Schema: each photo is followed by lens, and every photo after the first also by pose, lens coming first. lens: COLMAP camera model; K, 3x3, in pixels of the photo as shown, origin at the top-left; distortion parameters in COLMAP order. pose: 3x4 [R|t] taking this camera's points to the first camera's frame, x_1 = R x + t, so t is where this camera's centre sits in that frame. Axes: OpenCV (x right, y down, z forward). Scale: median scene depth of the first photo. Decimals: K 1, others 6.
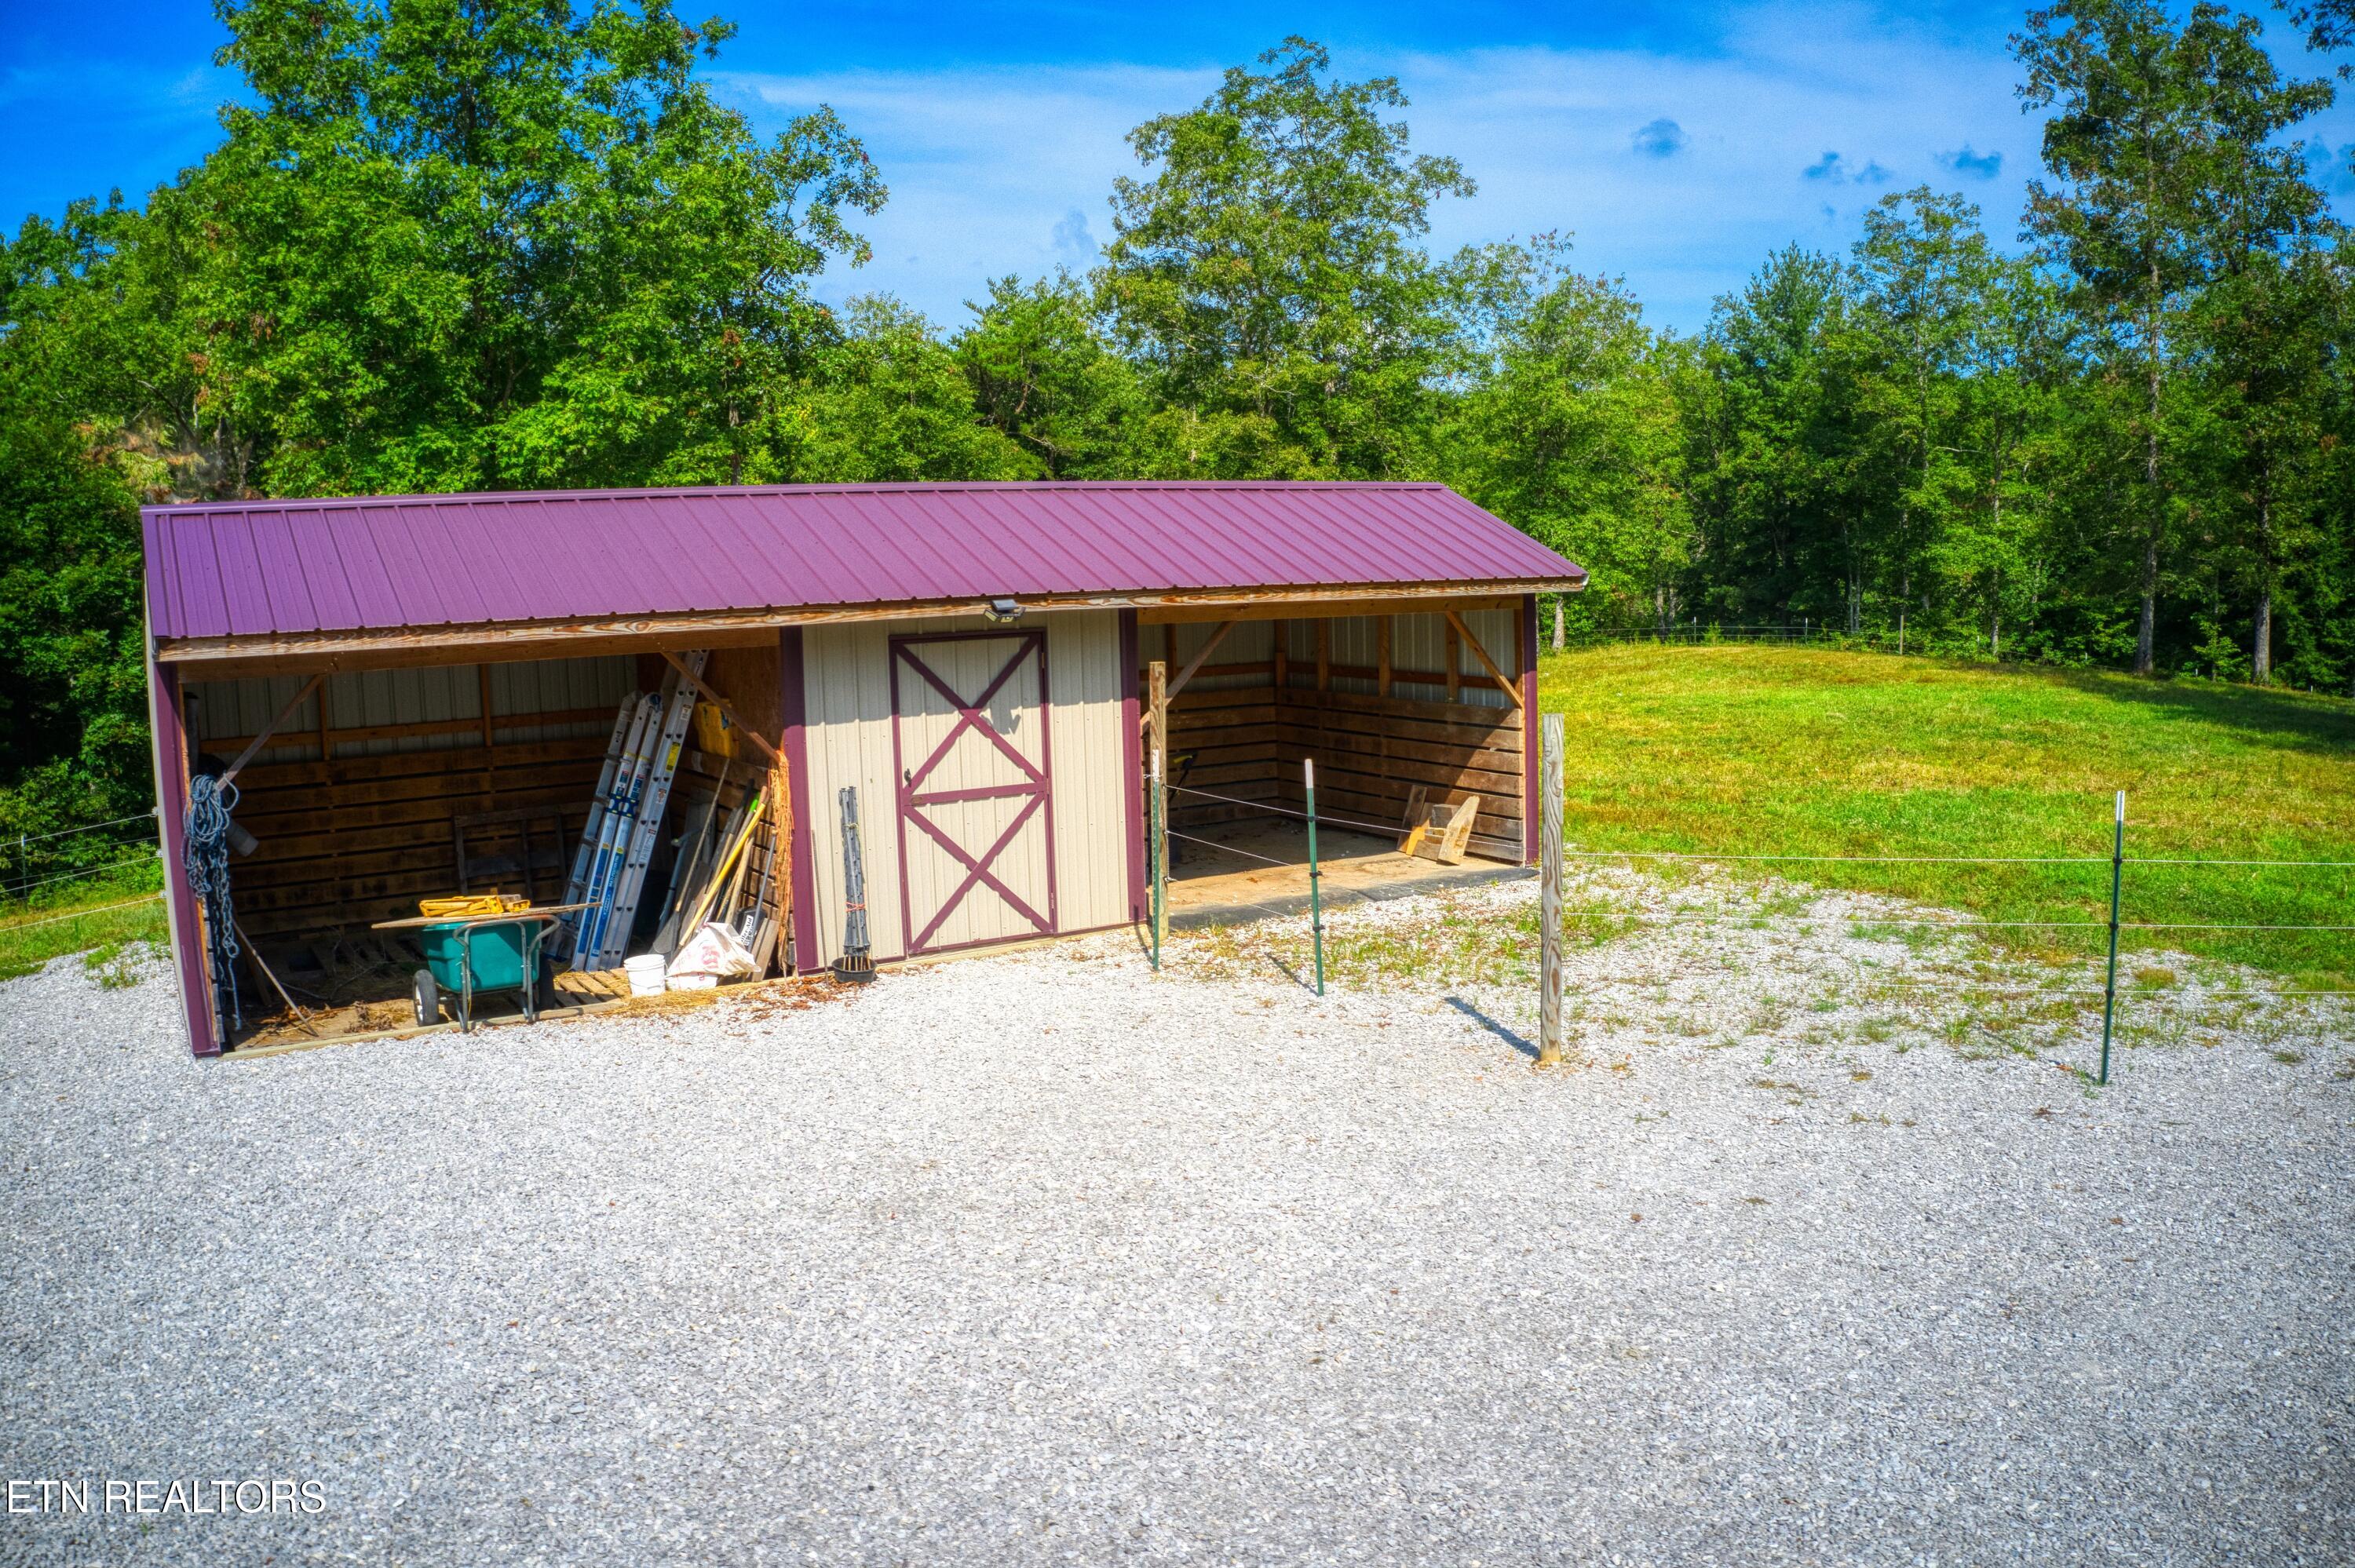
lens RADIAL K [[1860.7, 0, 1188.3], [0, 1860.7, 769.7], [0, 0, 1]] dist [-0.195165, 0.026657]
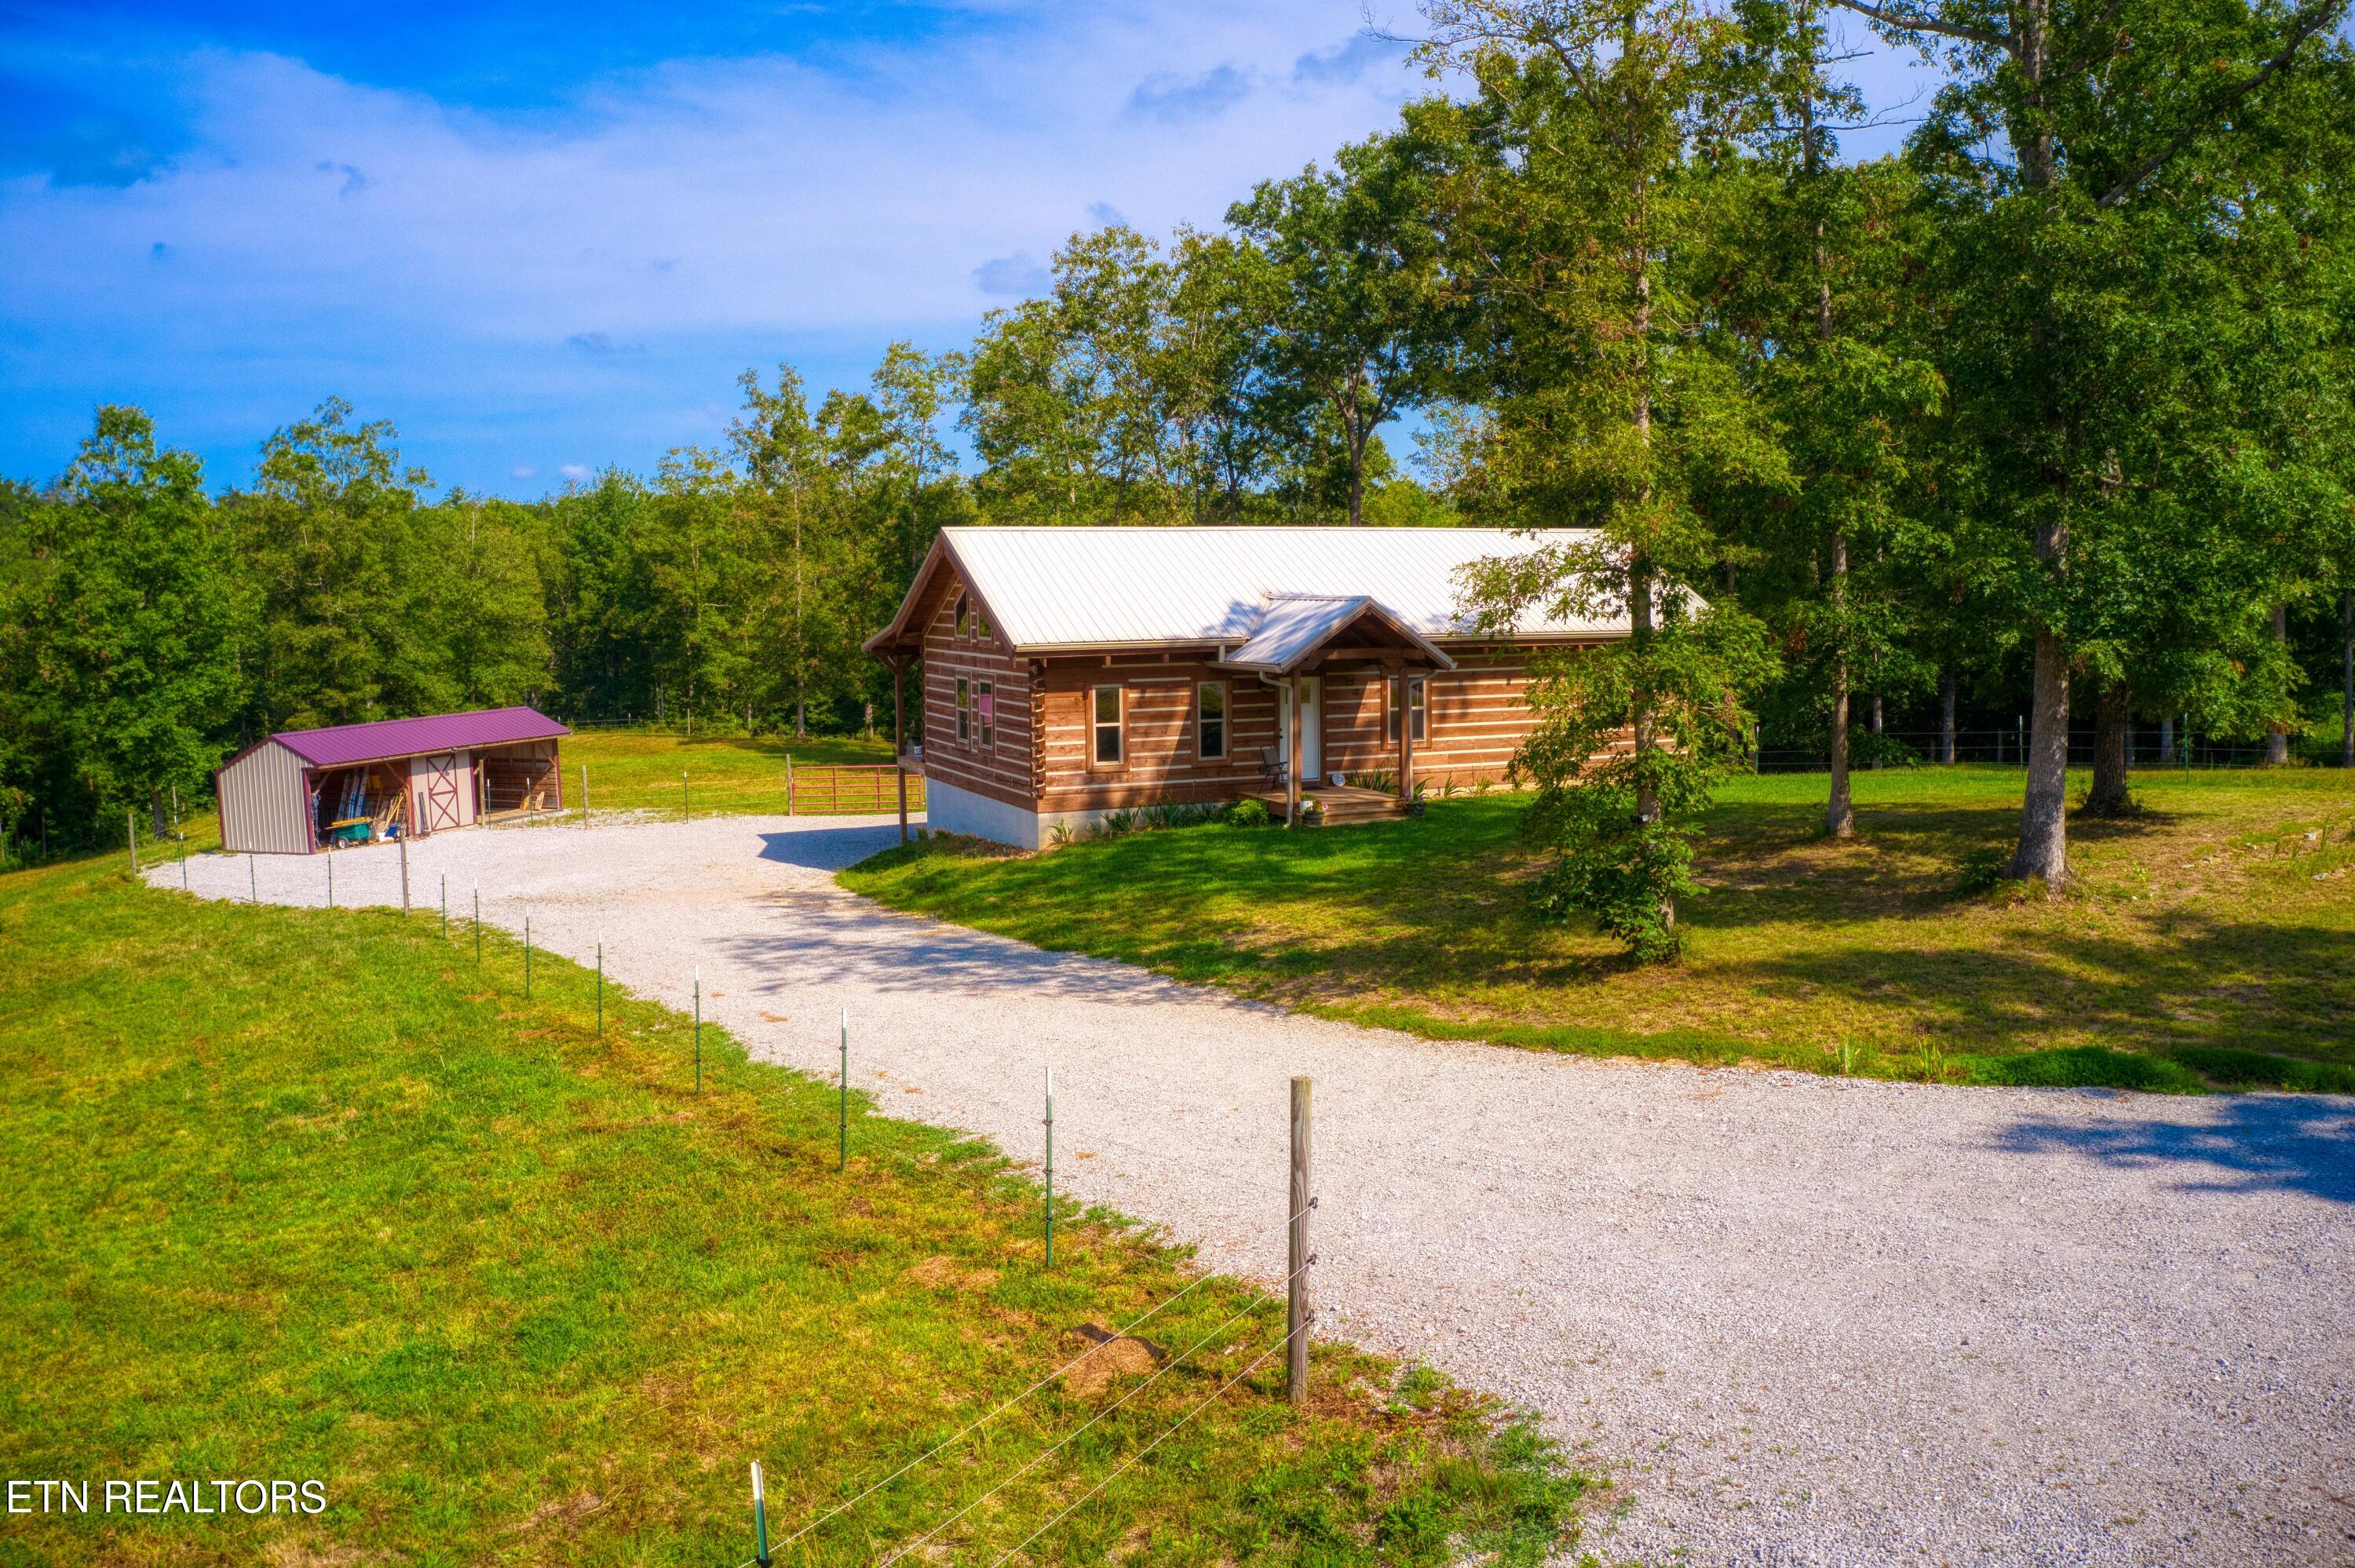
lens RADIAL K [[1860.7, 0, 1196.4], [0, 1860.7, 790.1], [0, 0, 1]] dist [-0.195165, 0.026657]
pose [[0.809397, -0.060680, 0.584119, -0.322691], [0.076938, 0.997031, -0.003037, 0.043700], [-0.582201, 0.047400, 0.811662, -0.962033]]
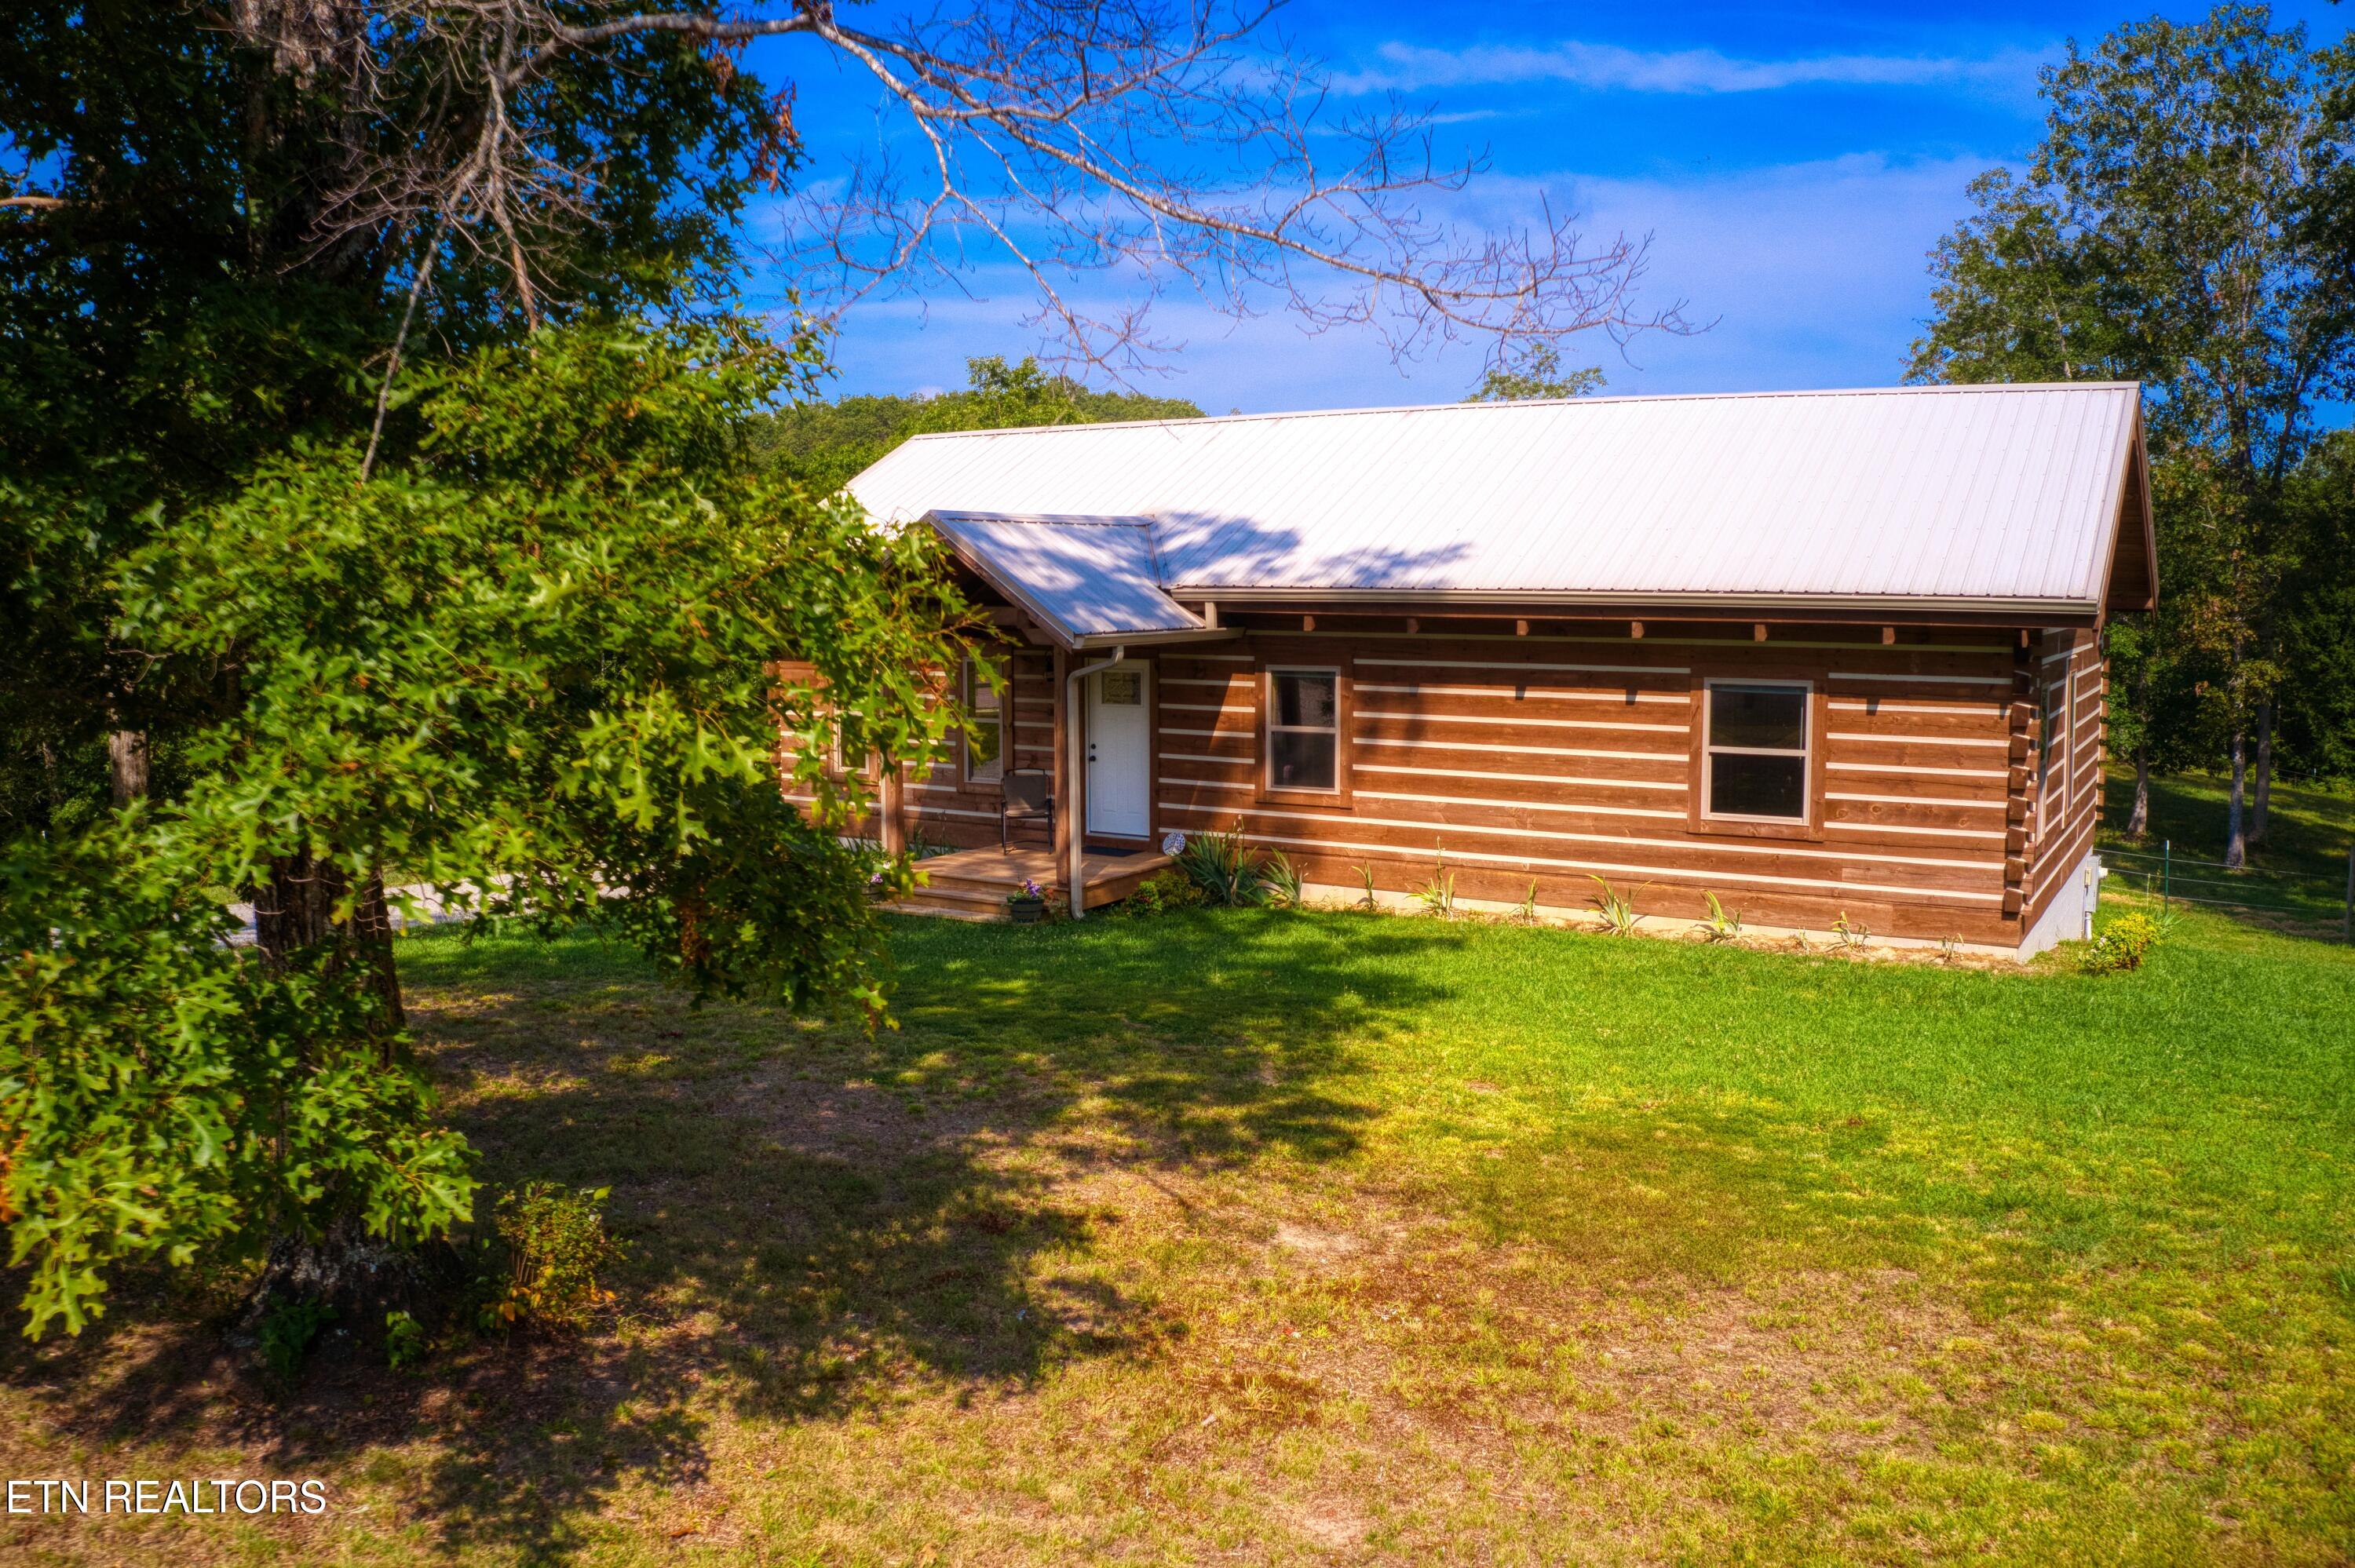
lens RADIAL K [[1860.7, 0, 1183.3], [0, 1860.7, 736.7], [0, 0, 1]] dist [-0.195165, 0.026657]
pose [[0.939362, 0.042353, -0.340301, 0.408938], [-0.057588, 0.997734, -0.034789, 0.029958], [0.338056, 0.052277, 0.939673, -0.756005]]
